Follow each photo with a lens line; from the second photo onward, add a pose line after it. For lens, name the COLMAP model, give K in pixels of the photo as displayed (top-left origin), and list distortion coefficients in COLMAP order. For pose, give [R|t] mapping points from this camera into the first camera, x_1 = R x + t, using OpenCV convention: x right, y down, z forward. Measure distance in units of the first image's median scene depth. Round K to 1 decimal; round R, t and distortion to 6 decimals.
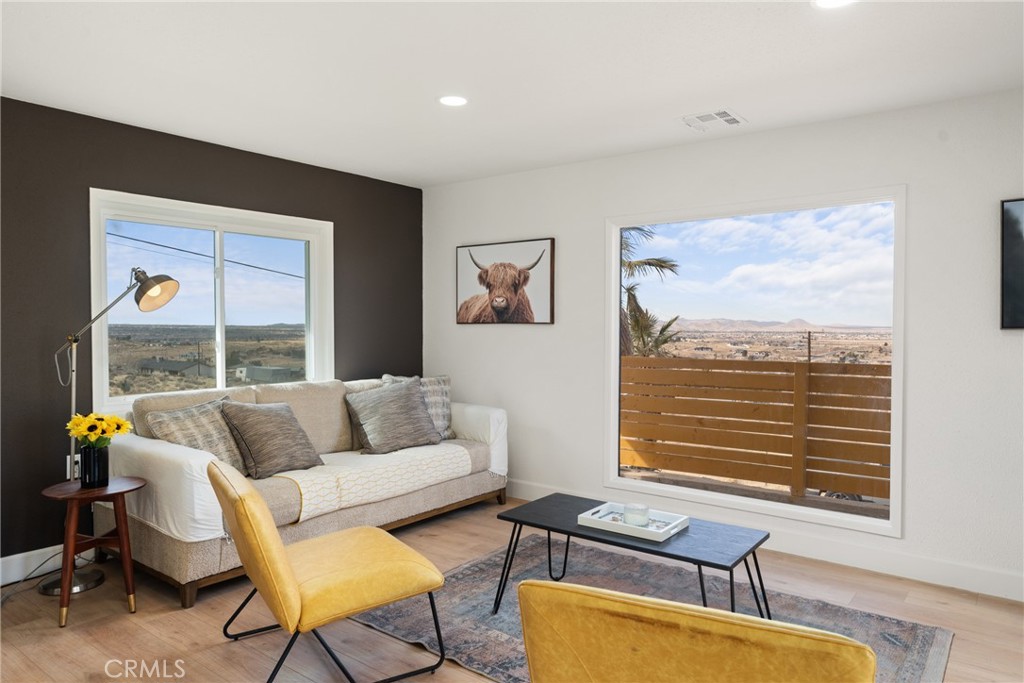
lens RADIAL K [[678.8, 0, 512.9], [0, 678.8, 336.4], [0, 0, 1]] dist [0.003799, -0.002144]
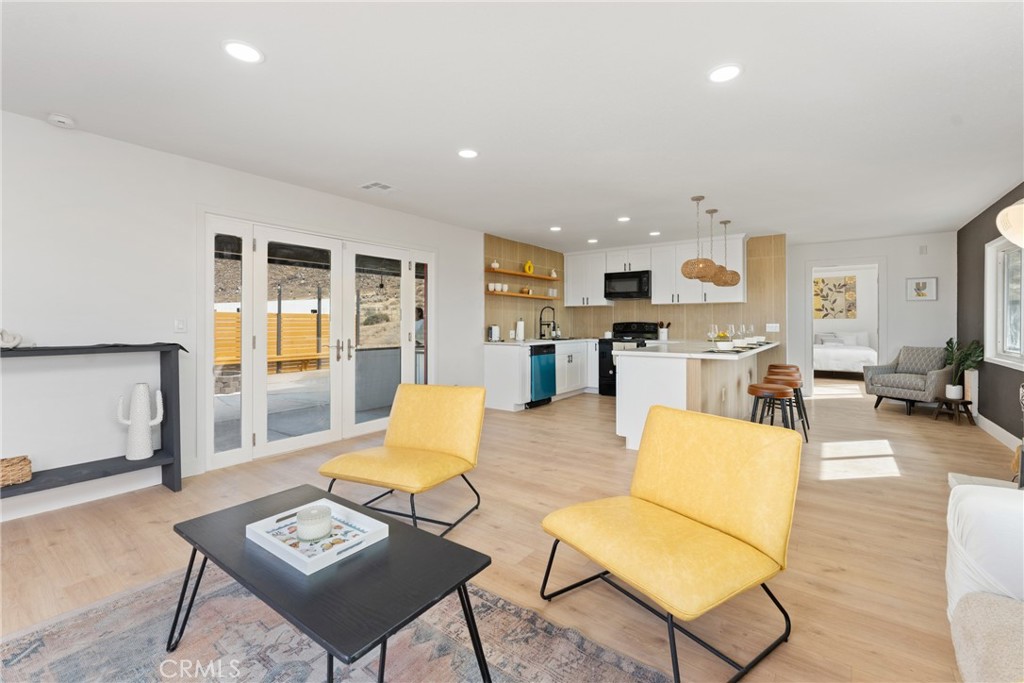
lens RADIAL K [[433.4, 0, 517.0], [0, 433.4, 320.2], [0, 0, 1]] dist [-0.002919, -0.000011]
pose [[-0.999865, -0.004128, -0.015884, -0.026885], [-0.004365, 0.999880, 0.014880, 0.011106], [0.015821, 0.014947, -0.999763, 0.900666]]
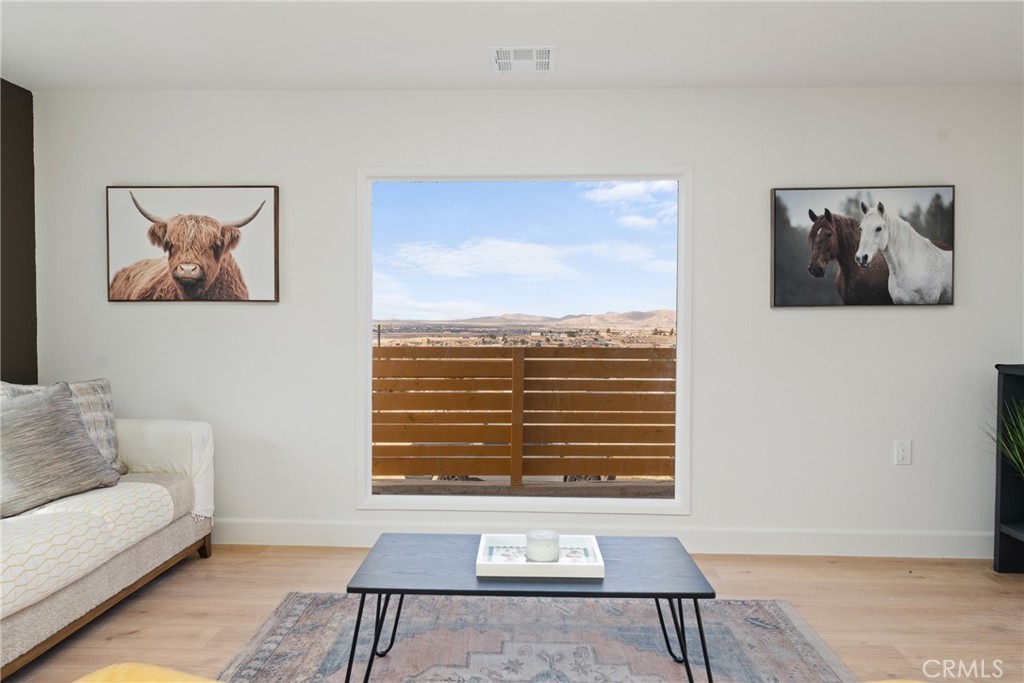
lens RADIAL K [[678.8, 0, 510.9], [0, 678.8, 336.3], [0, 0, 1]] dist [0.003799, -0.002144]
pose [[0.811385, -0.013205, 0.584363, -0.169099], [0.008634, 0.999906, 0.010607, 0.013492], [-0.584449, -0.003561, 0.811423, 0.247112]]
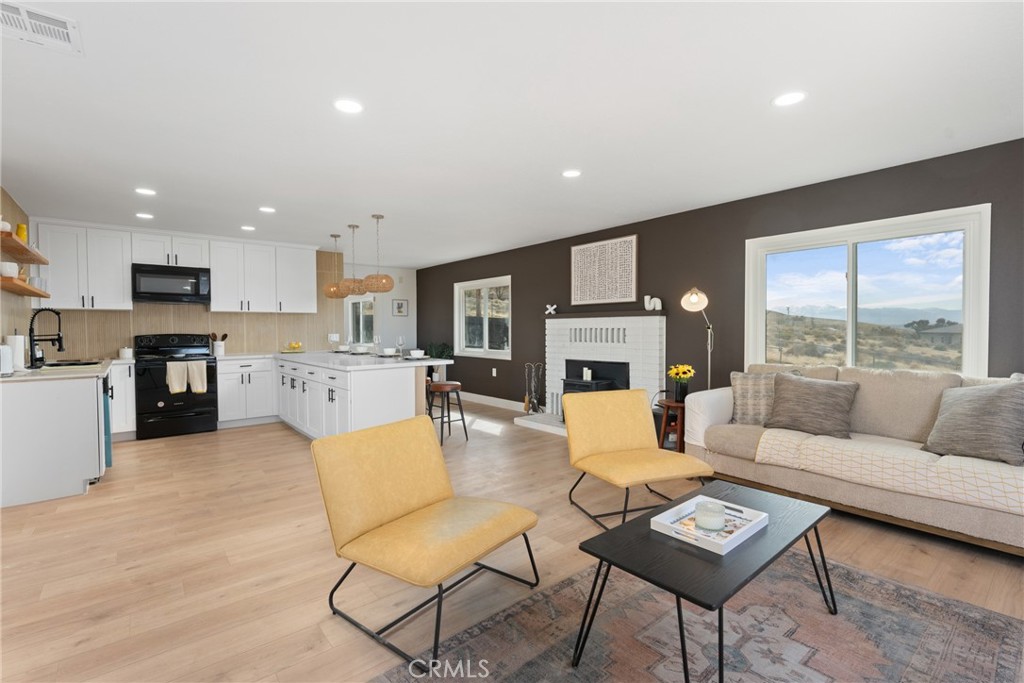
lens RADIAL K [[463.3, 0, 511.1], [0, 463.3, 336.8], [0, 0, 1]] dist [-0.000348, -0.000186]
pose [[-0.224913, 0.015635, -0.974253, 0.502050], [-0.014588, 0.999705, 0.019411, 0.009704], [0.974270, 0.018578, -0.224618, 0.525415]]
